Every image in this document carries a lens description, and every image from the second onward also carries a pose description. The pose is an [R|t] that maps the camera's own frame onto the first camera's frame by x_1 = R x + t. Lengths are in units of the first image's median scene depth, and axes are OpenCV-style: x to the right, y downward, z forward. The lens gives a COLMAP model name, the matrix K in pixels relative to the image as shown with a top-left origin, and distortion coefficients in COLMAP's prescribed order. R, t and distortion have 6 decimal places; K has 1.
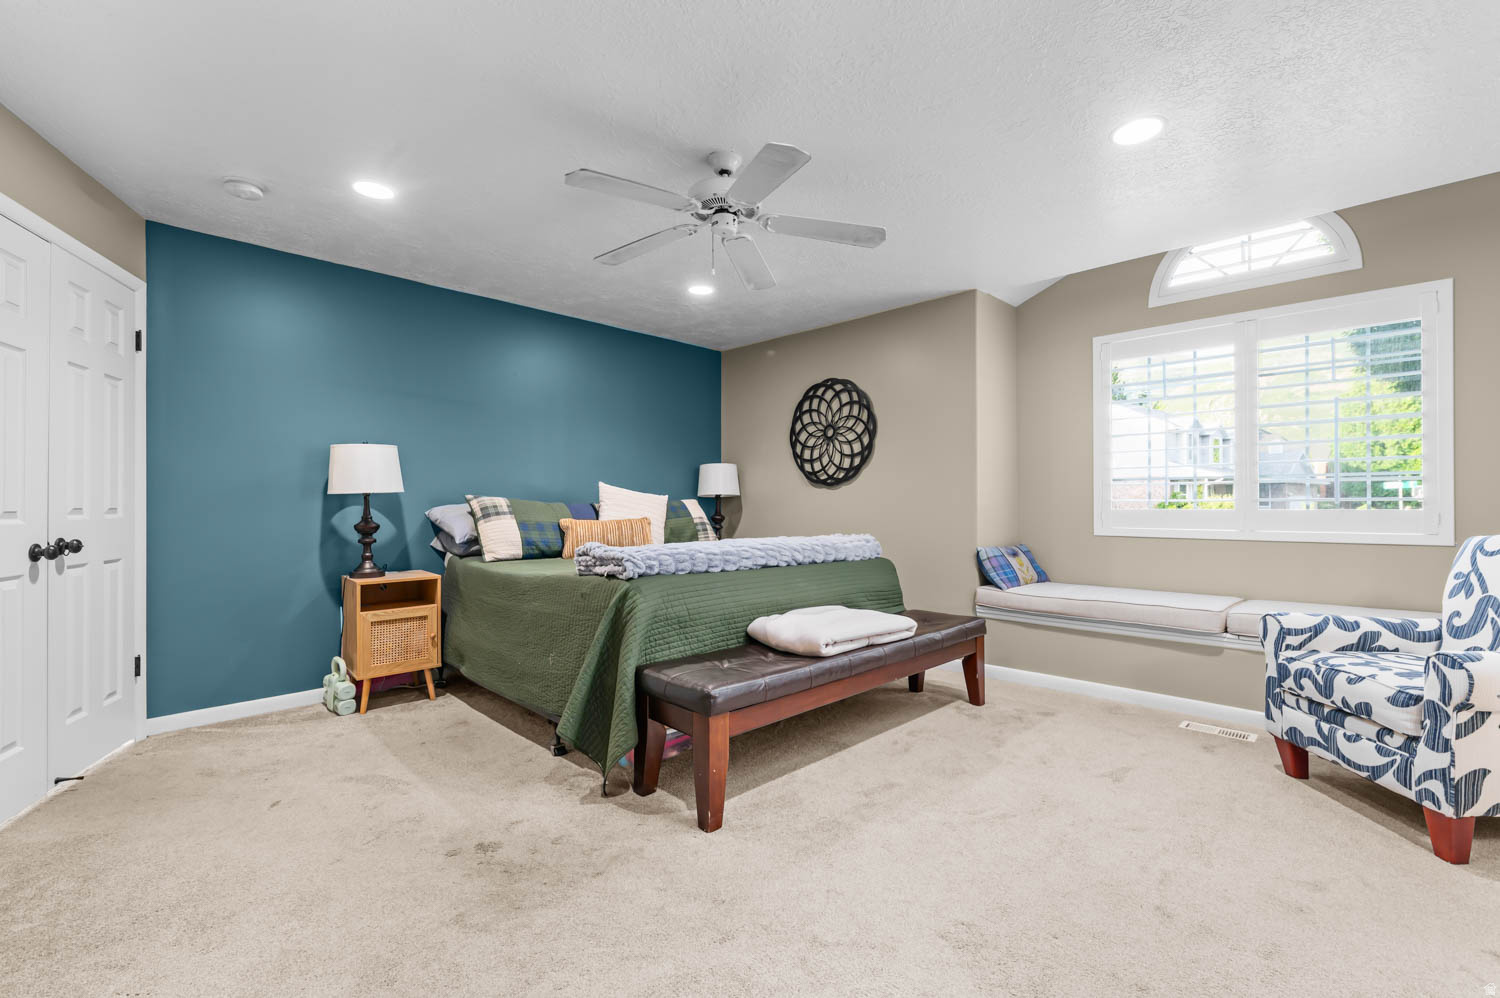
lens RADIAL K [[657.5, 0, 753.3], [0, 657.5, 499.5], [0, 0, 1]] dist [0.001728, -0.003137]
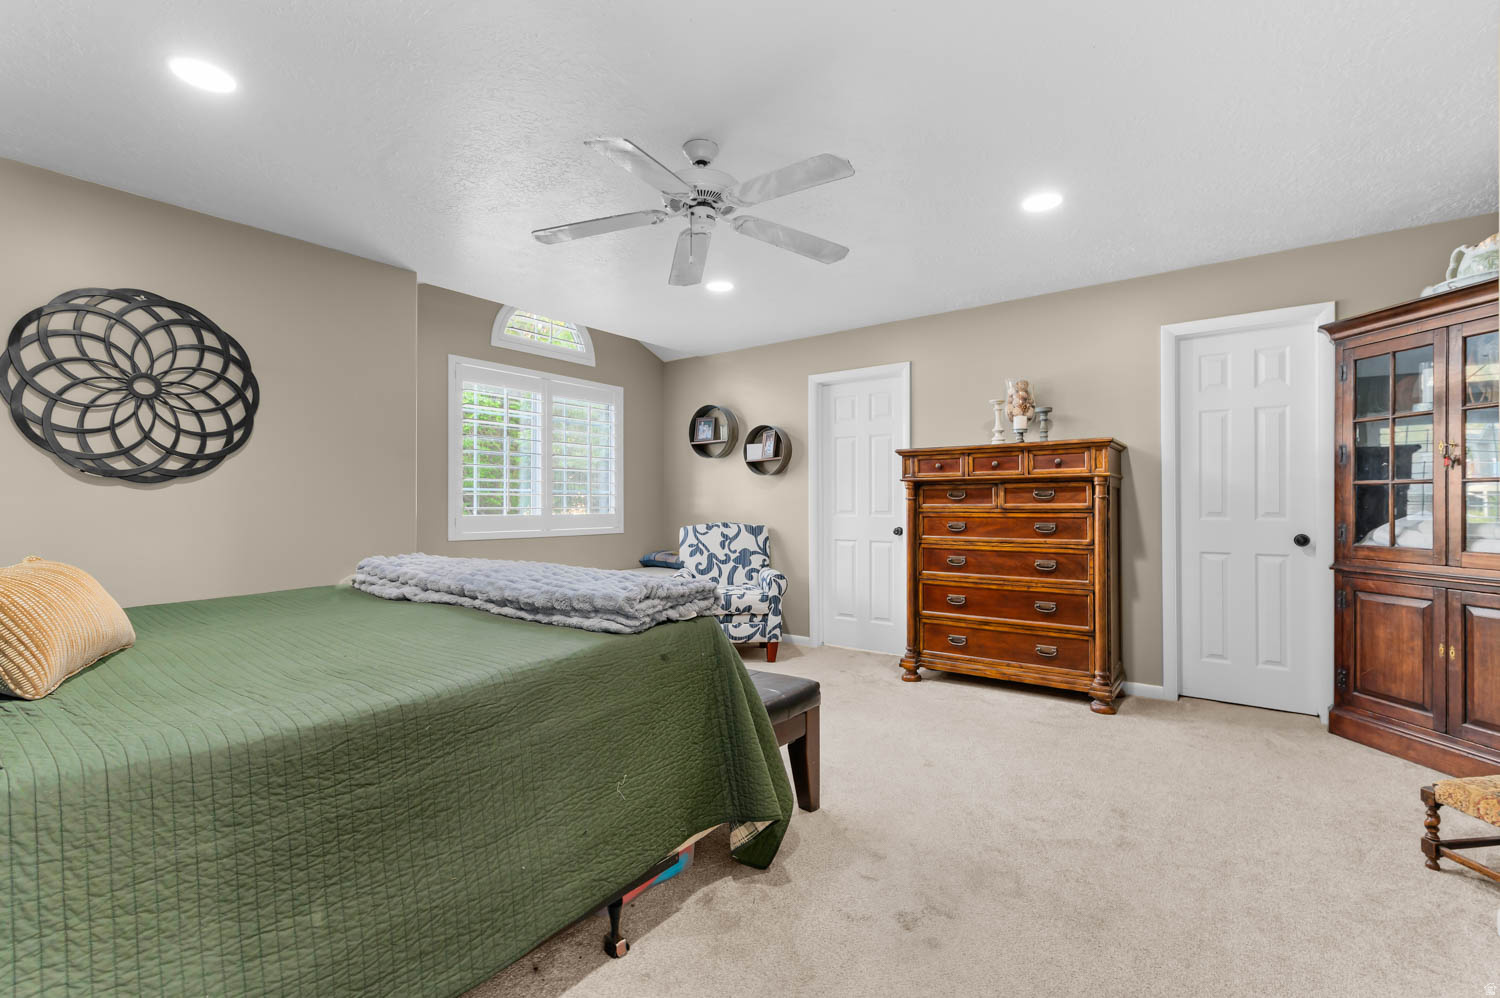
lens RADIAL K [[657.5, 0, 754.8], [0, 657.5, 505.0], [0, 0, 1]] dist [0.001728, -0.003137]
pose [[-0.138680, 0.004343, 0.990328, -0.522869], [-0.002904, 0.999984, -0.004792, -0.000562], [-0.990333, -0.003541, -0.138665, 0.577131]]
